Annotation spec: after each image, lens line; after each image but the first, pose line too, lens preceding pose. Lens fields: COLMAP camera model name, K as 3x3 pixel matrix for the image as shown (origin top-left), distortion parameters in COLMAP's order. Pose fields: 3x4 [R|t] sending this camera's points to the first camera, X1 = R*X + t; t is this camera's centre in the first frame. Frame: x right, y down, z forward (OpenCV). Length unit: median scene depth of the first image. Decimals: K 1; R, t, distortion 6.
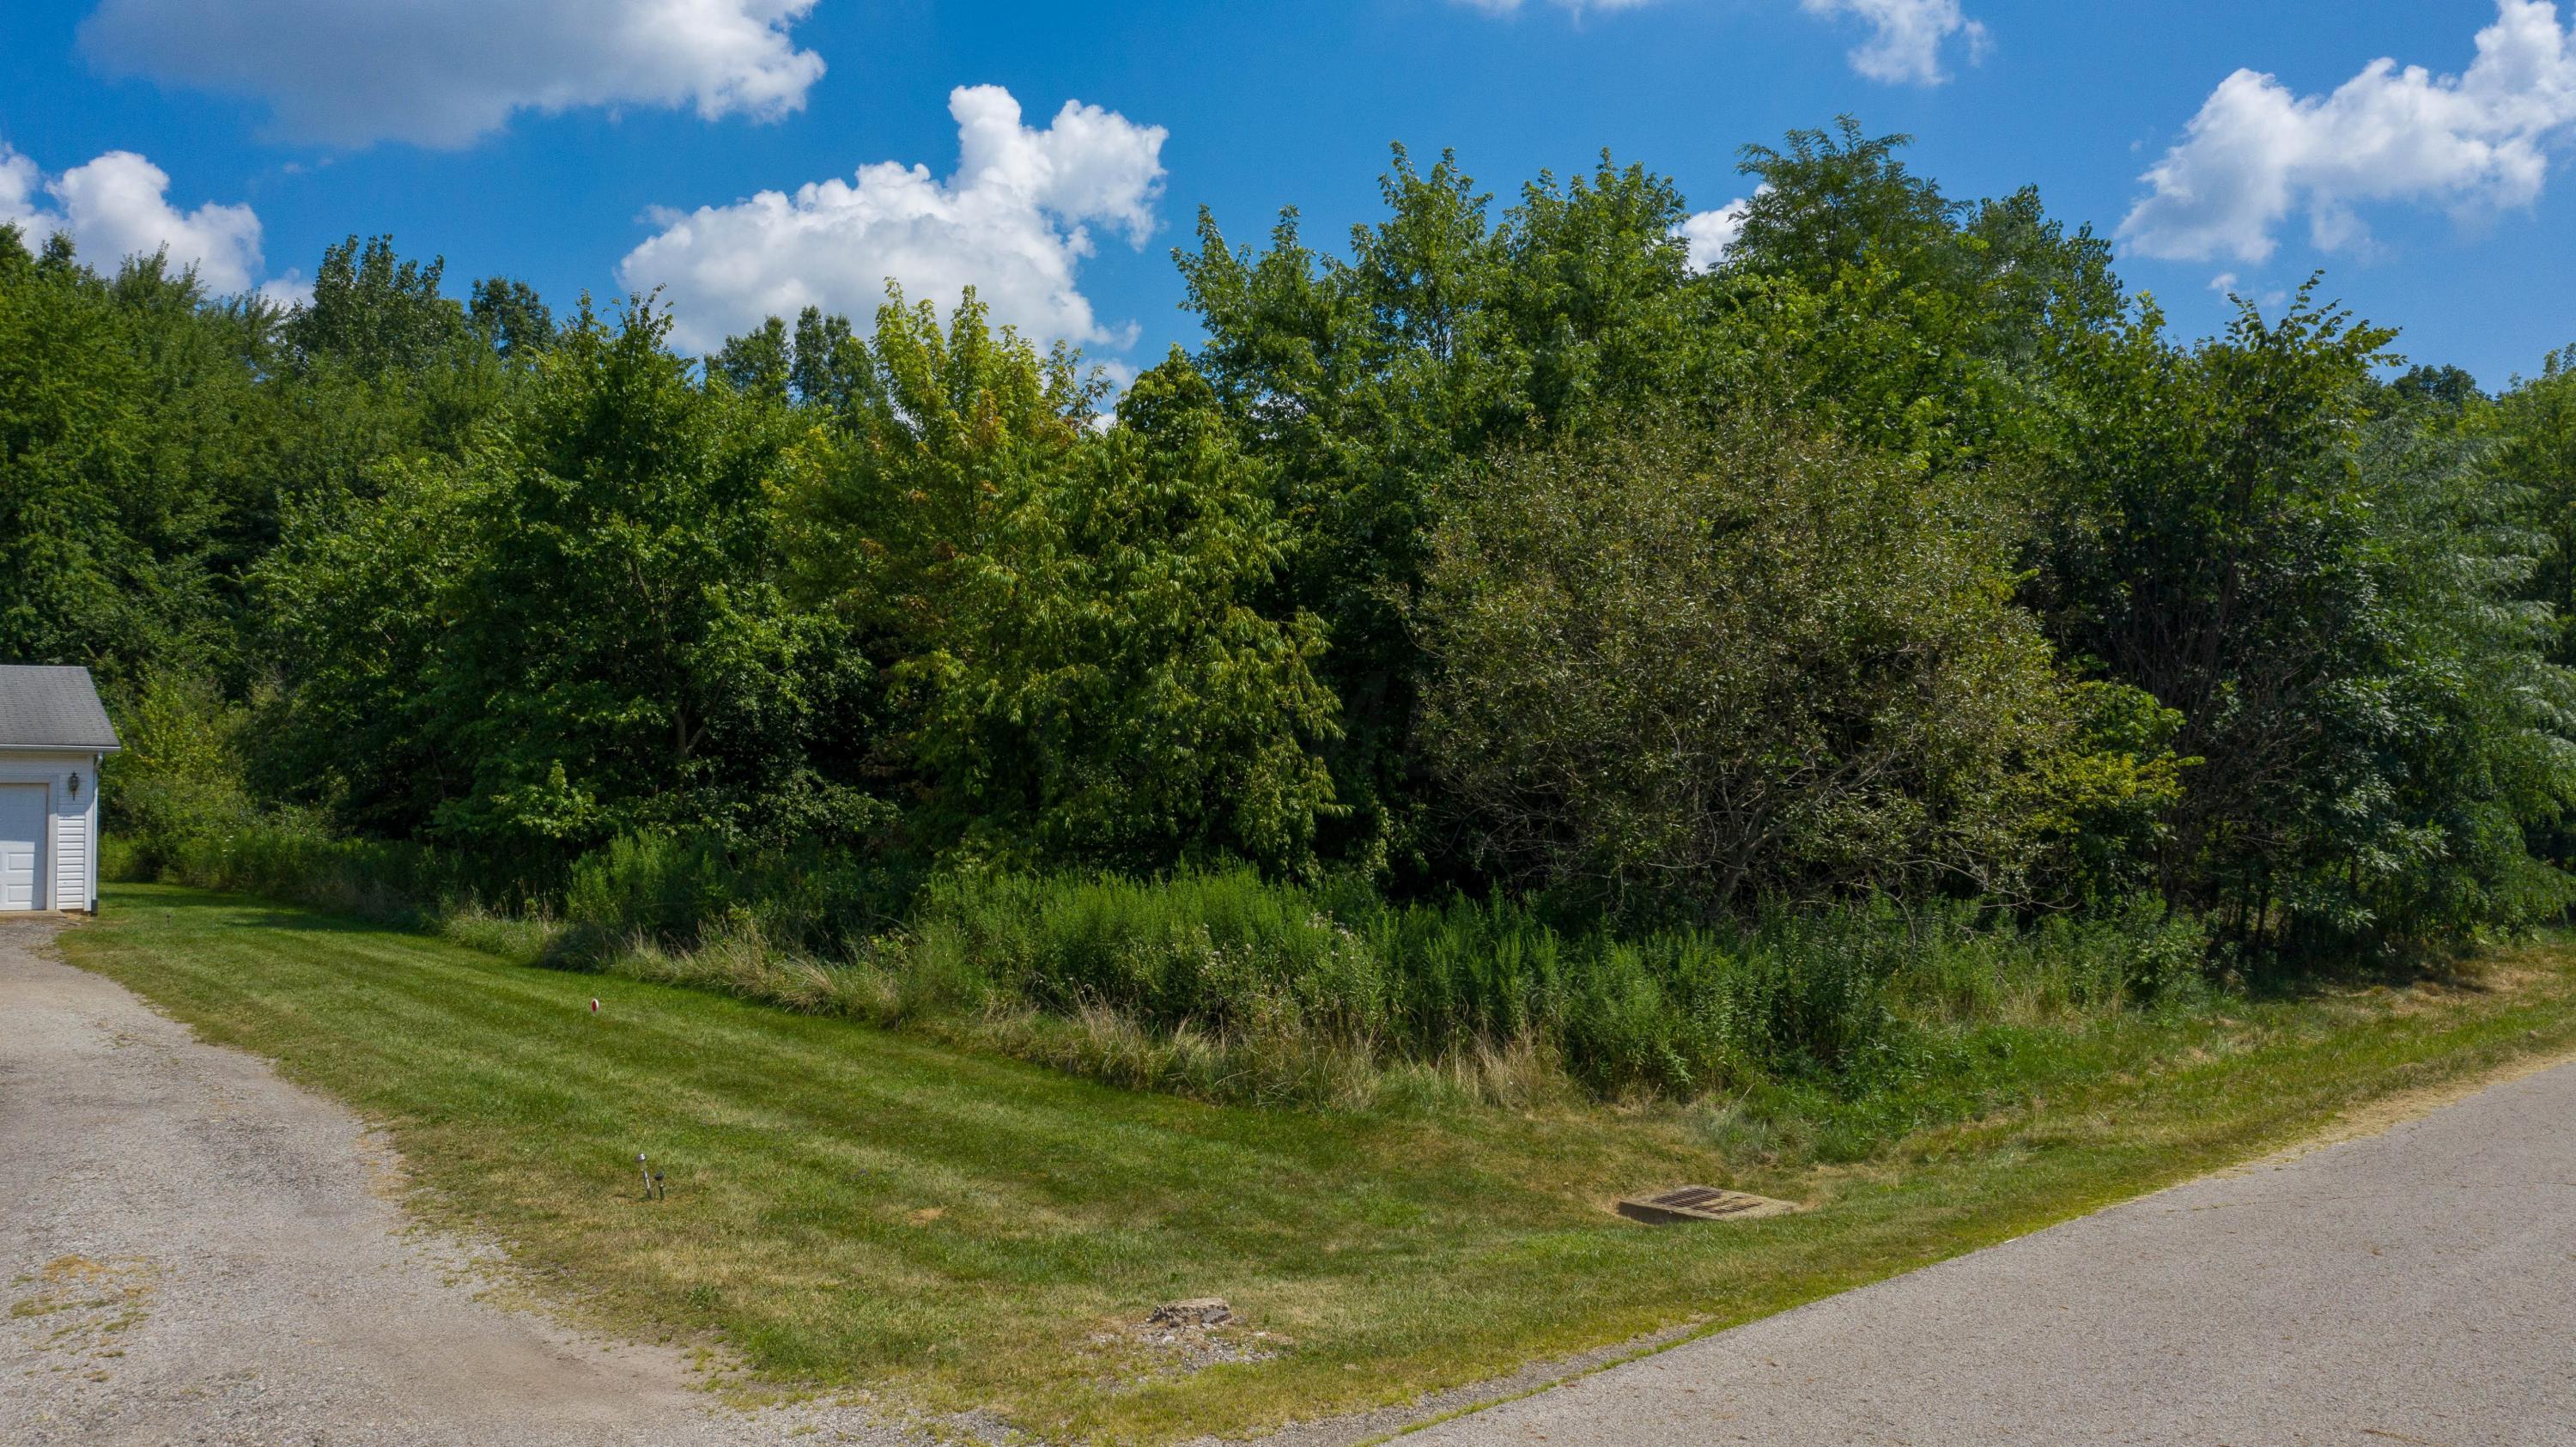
lens RADIAL K [[1991.3, 0, 1286.1], [0, 1991.3, 731.8], [0, 0, 1]] dist [-0.031741, 0.003779]
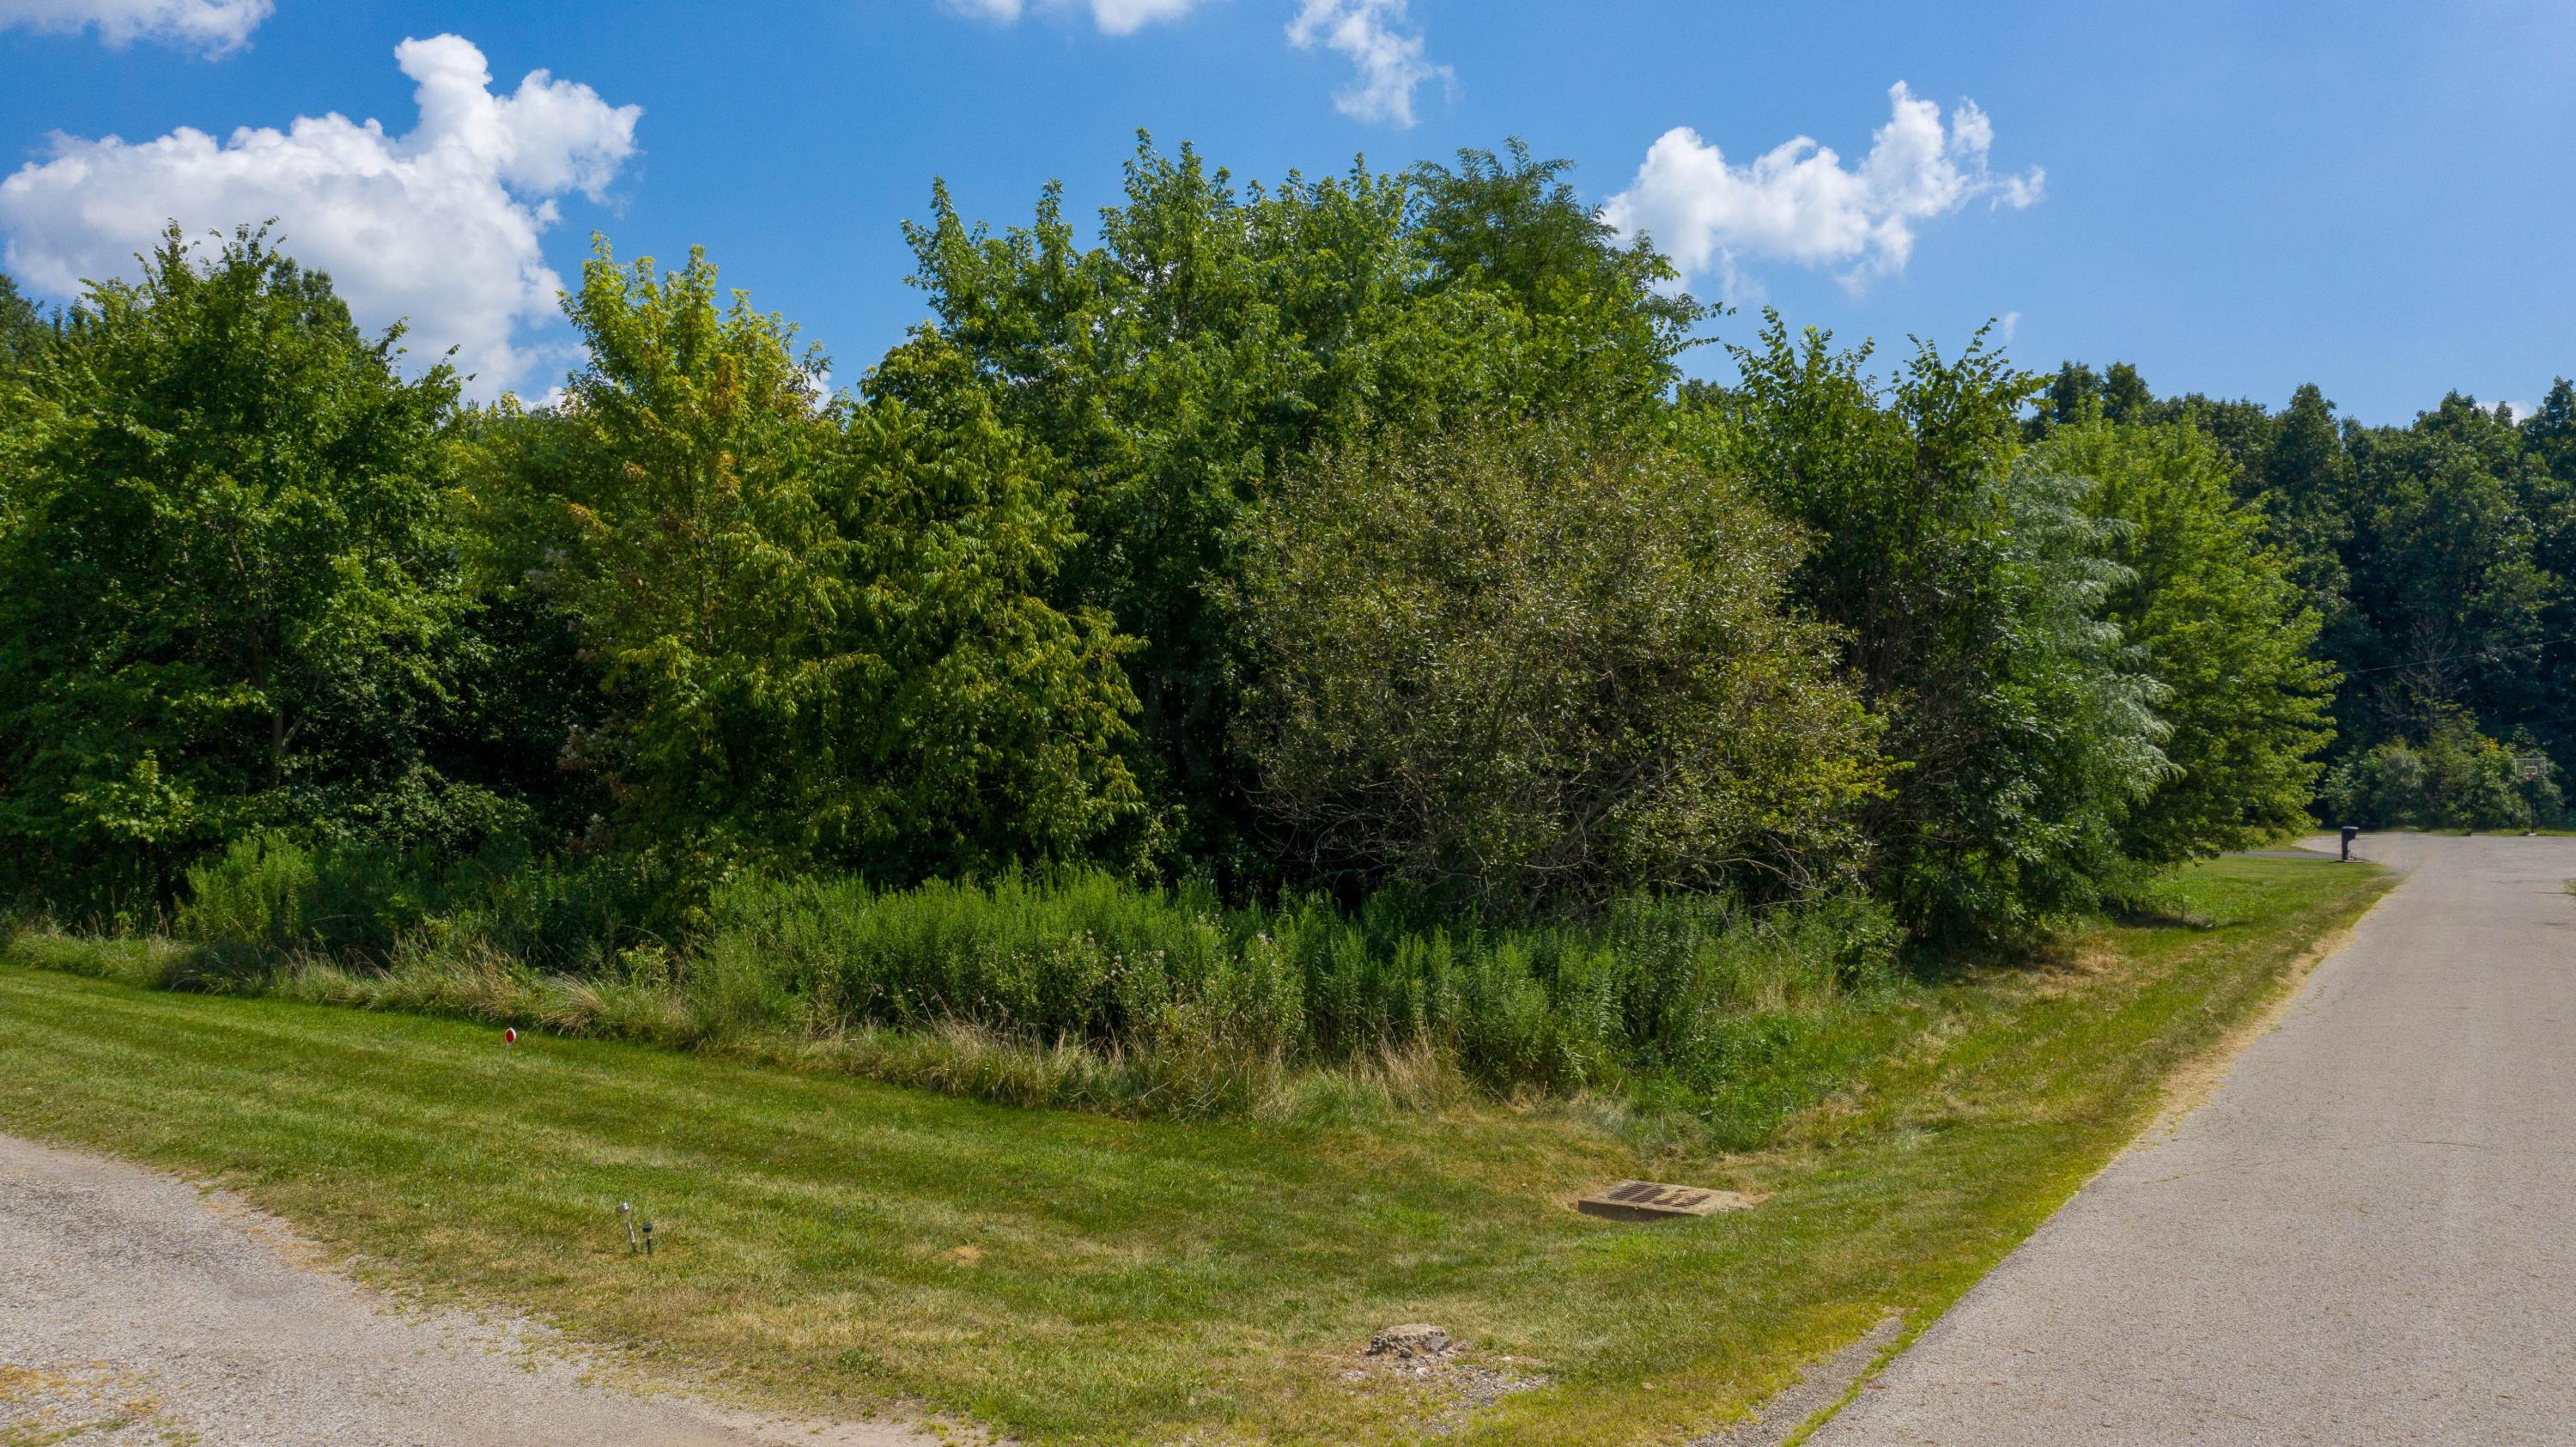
lens RADIAL K [[1991.3, 0, 1296.0], [0, 1991.3, 726.0], [0, 0, 1]] dist [-0.031741, 0.003779]
pose [[0.965888, 0.012202, 0.258671, -0.143094], [-0.010604, 0.999915, -0.007571, 0.005157], [-0.258741, 0.004570, 0.965936, 0.049132]]
